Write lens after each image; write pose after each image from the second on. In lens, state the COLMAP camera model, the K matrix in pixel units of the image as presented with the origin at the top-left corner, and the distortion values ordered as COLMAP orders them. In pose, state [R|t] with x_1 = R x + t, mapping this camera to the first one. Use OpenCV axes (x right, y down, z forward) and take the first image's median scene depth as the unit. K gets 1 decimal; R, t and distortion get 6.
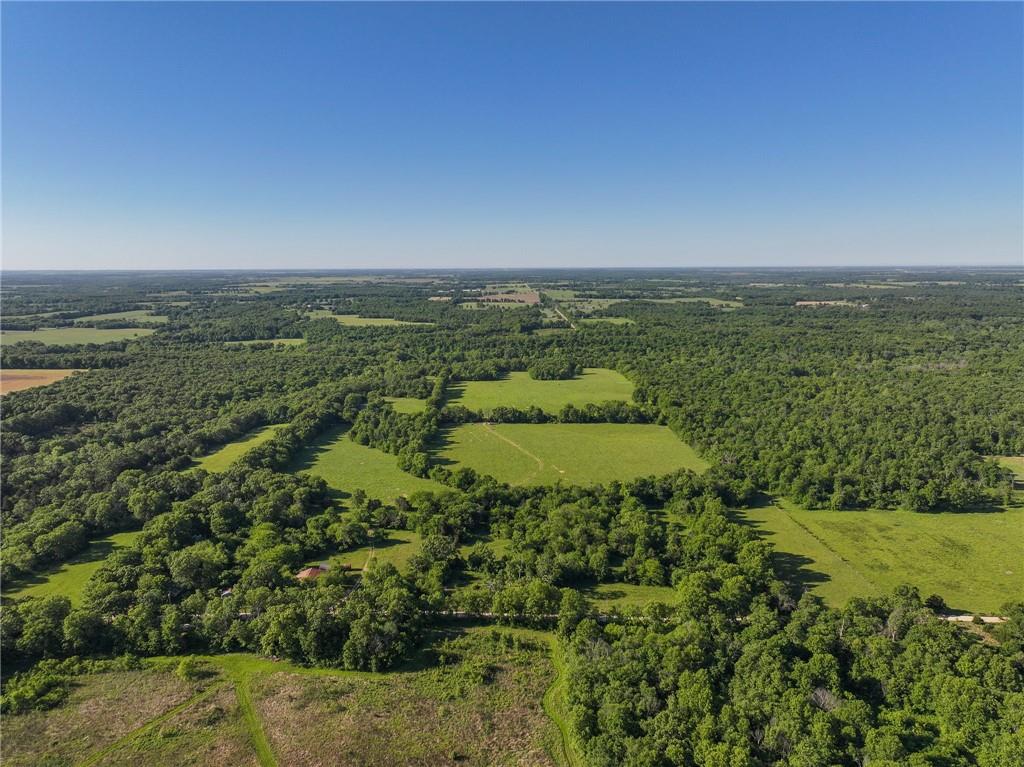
lens RADIAL K [[718.2, 0, 512.5], [0, 718.2, 381.2], [0, 0, 1]] dist [0.005898, 0.008795]
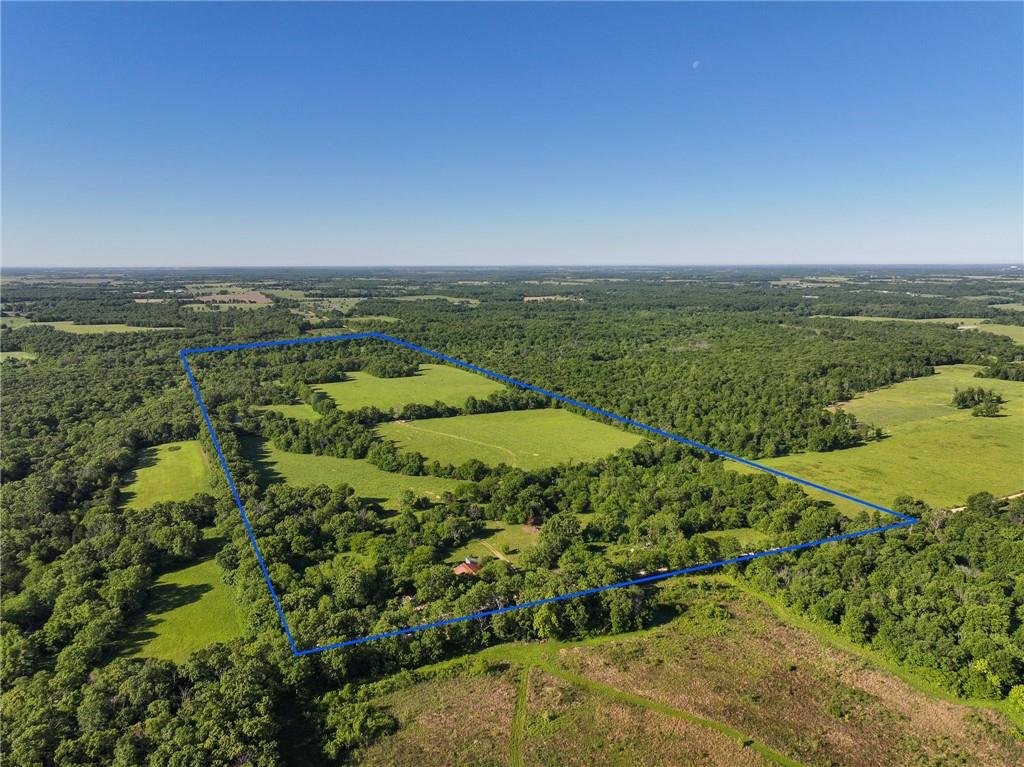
lens RADIAL K [[718.2, 0, 512.5], [0, 718.2, 385.4], [0, 0, 1]] dist [0.005898, 0.008795]
pose [[0.906491, -0.068628, 0.416610, -0.309348], [0.065739, 0.997610, 0.021296, -0.002017], [-0.417076, 0.008083, 0.908836, 0.030732]]
